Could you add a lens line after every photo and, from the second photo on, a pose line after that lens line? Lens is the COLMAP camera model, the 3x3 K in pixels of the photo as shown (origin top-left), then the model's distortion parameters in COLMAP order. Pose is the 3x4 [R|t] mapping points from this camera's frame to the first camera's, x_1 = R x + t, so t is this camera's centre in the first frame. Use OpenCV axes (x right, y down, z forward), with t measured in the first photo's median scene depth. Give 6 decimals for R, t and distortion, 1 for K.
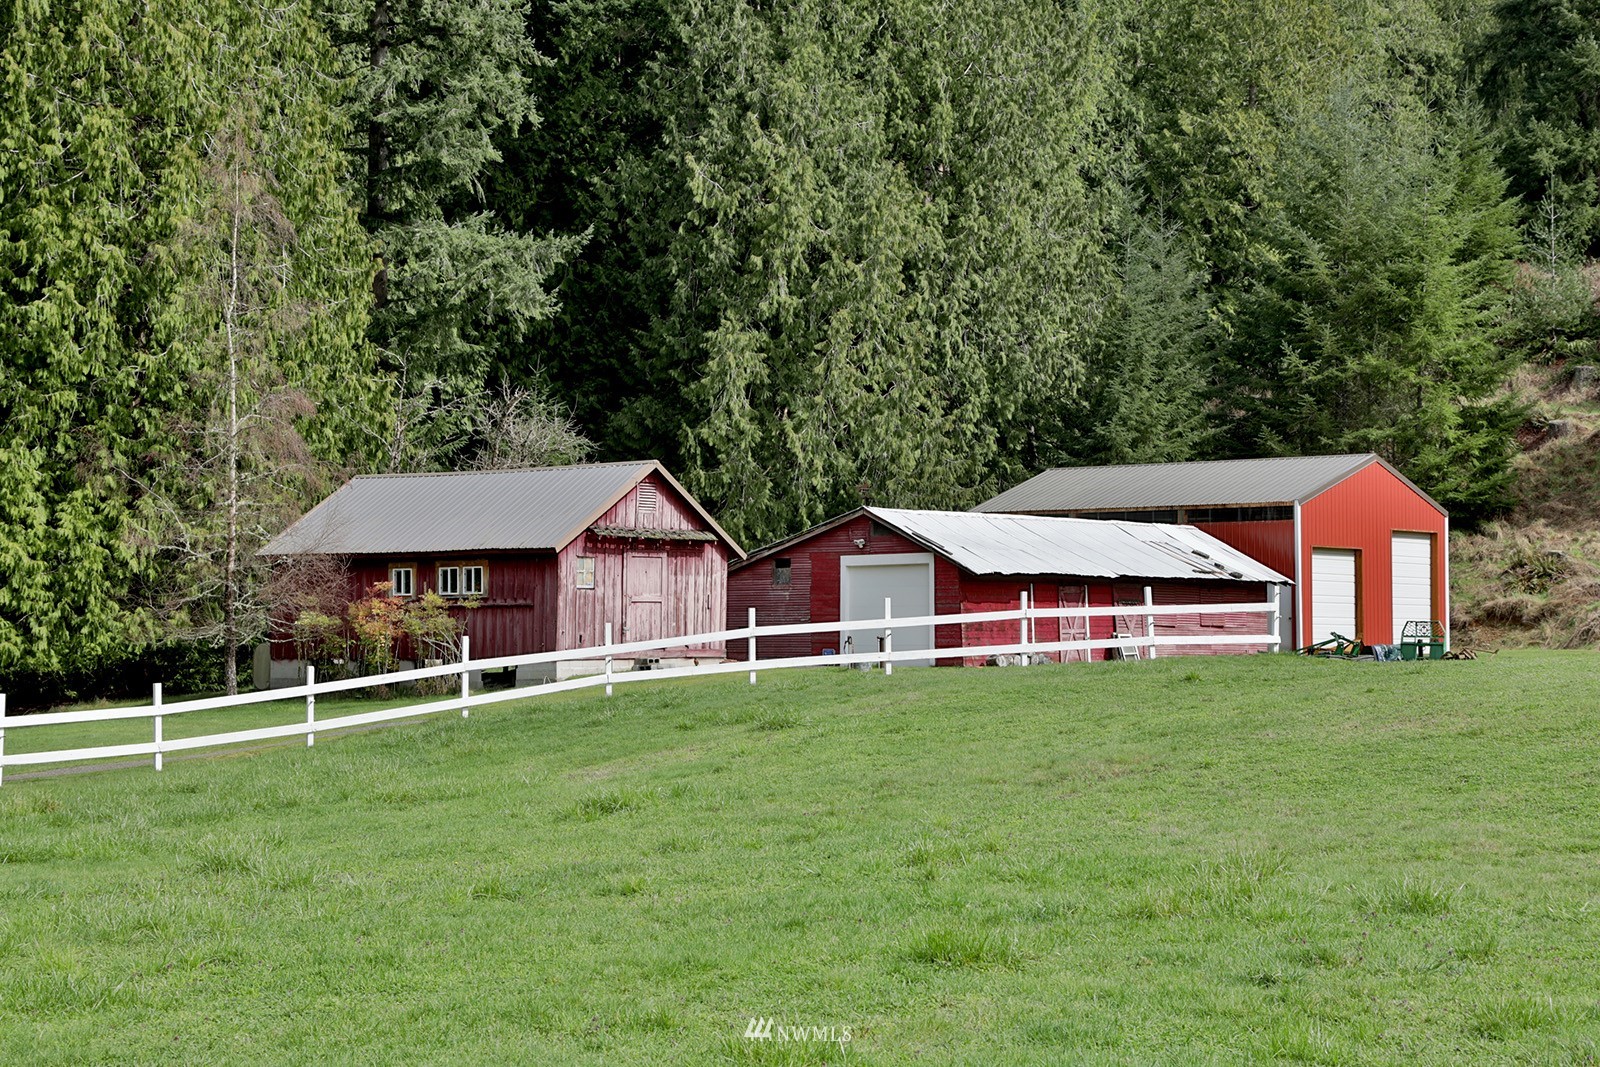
lens RADIAL K [[2620.9, 0, 800.0], [0, 2620.9, 533.5], [0, 0, 1]] dist [0.260098, 0.026345]
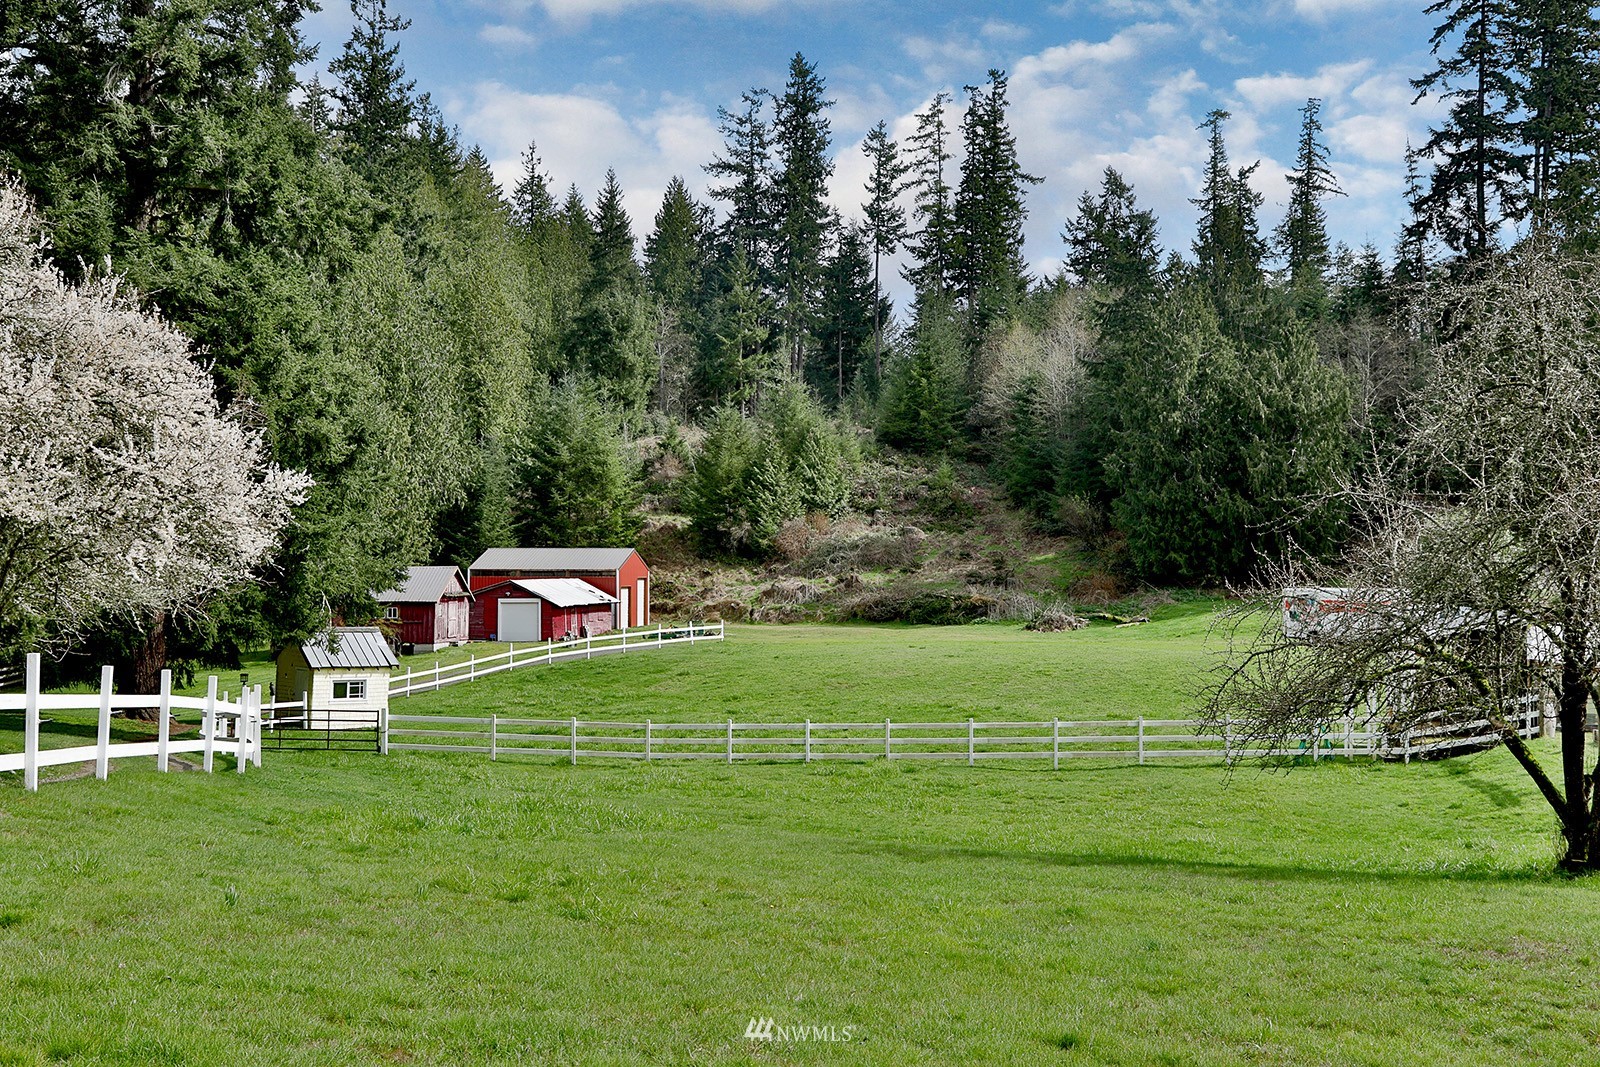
lens RADIAL K [[1666.8, 0, 800.0], [0, 1666.8, 533.5], [0, 0, 1]] dist [-0.080655, 0.001498]
pose [[0.866229, 0.011417, 0.499517, -0.552416], [-0.019316, 0.999757, 0.010645, -0.080076], [-0.499274, -0.018869, 0.866239, -0.578185]]
